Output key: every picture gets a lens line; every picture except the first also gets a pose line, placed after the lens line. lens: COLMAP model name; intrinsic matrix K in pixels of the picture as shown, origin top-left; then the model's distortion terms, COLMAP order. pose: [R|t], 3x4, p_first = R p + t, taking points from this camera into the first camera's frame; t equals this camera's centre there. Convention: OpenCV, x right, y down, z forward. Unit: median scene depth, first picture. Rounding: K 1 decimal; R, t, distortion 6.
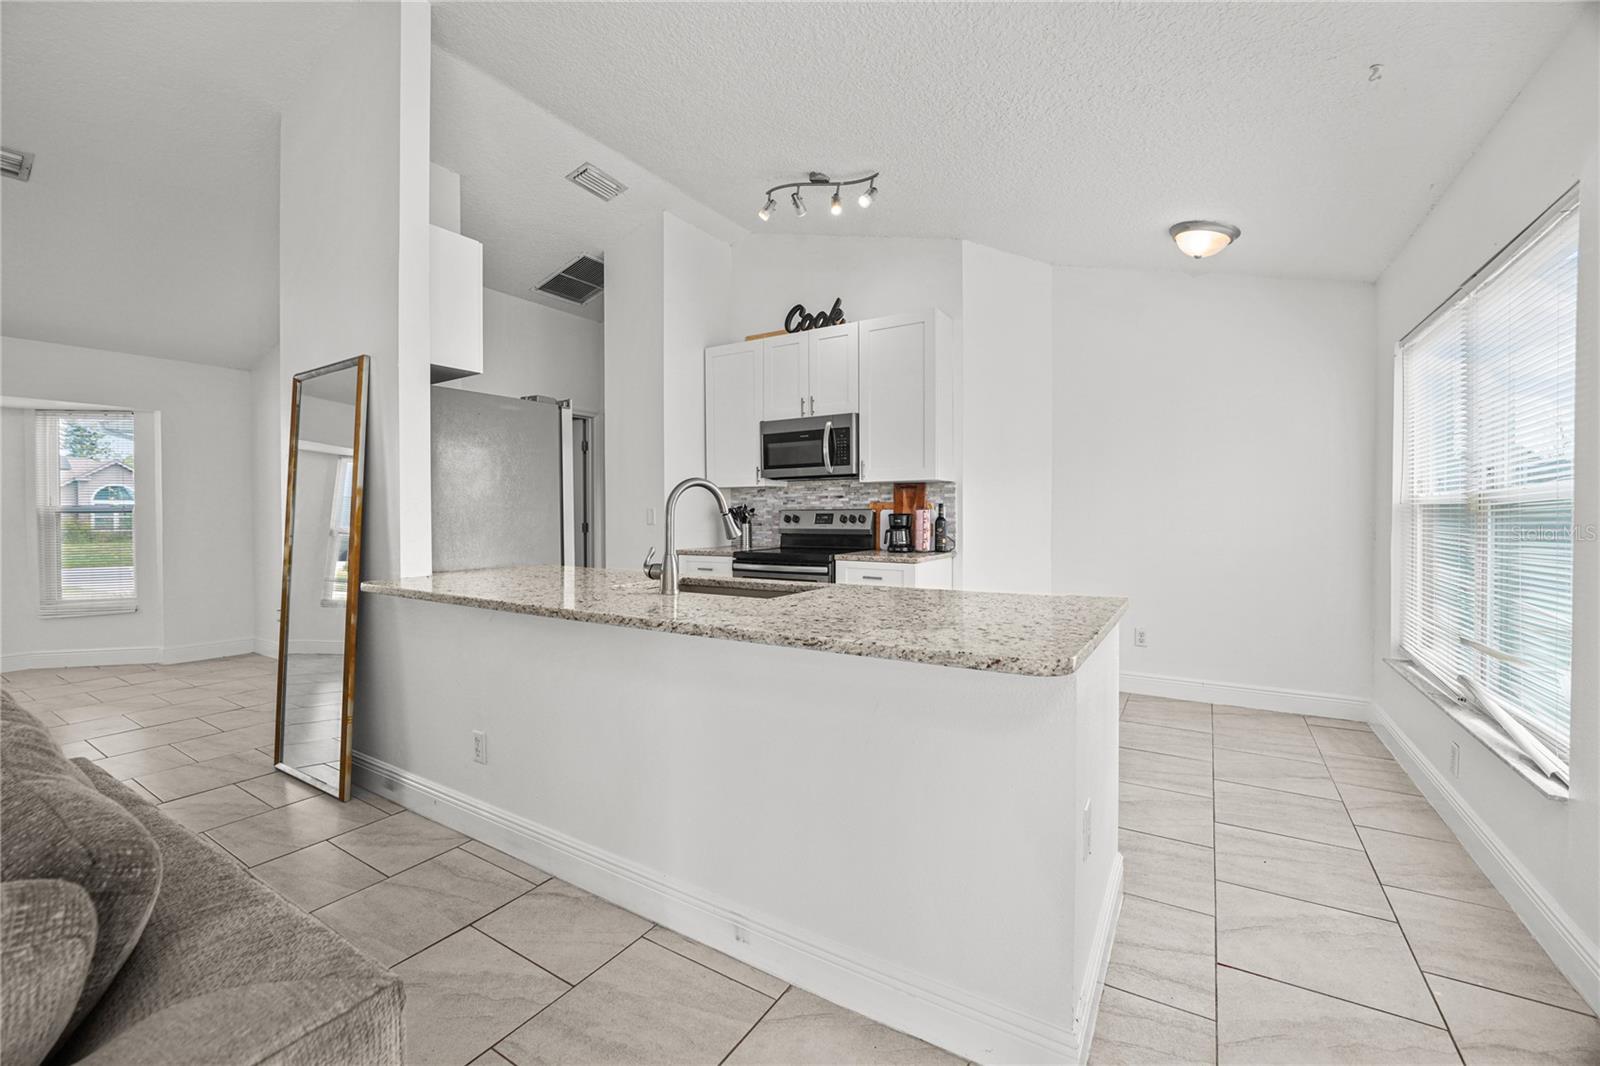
lens RADIAL K [[652.8, 0, 802.1], [0, 652.8, 520.2], [0, 0, 1]] dist [-0.021320, 0.000333]
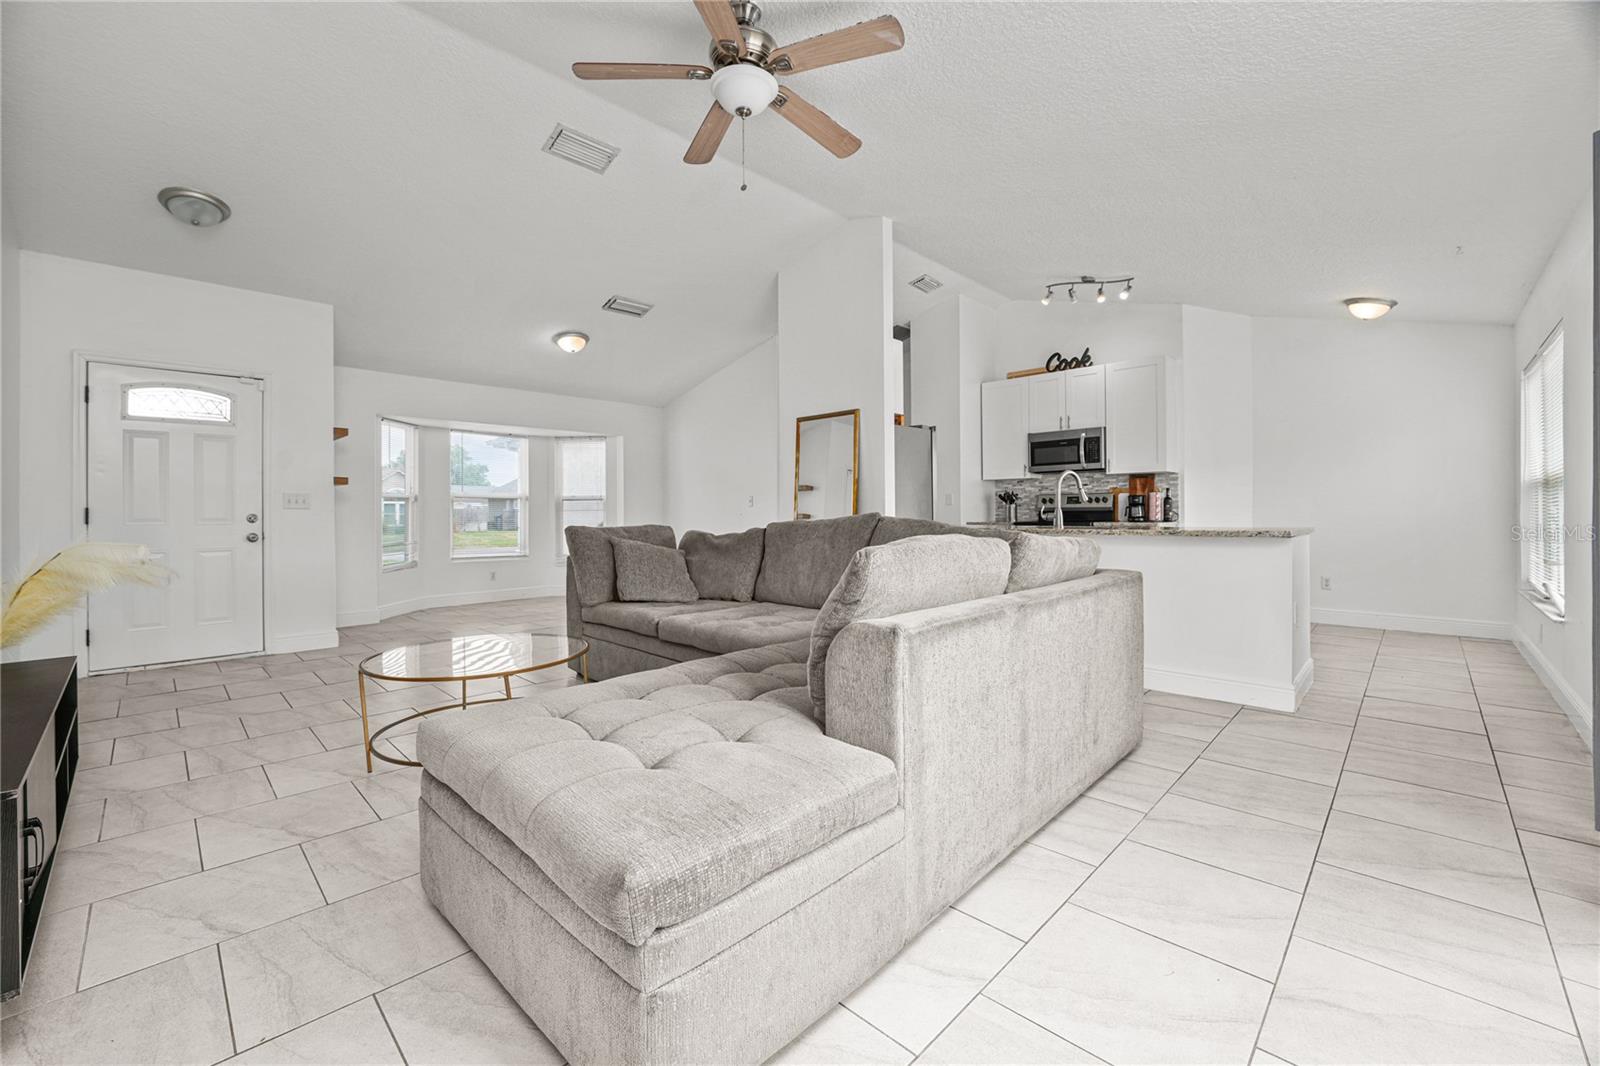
lens RADIAL K [[648.6, 0, 794.0], [0, 648.6, 510.8], [0, 0, 1]] dist [-0.021818, 0.000050]
pose [[0.975852, -0.002065, -0.218422, -0.273468], [-0.000969, 0.999905, -0.013782, 0.043918], [0.218429, 0.013661, 0.975757, -0.549981]]
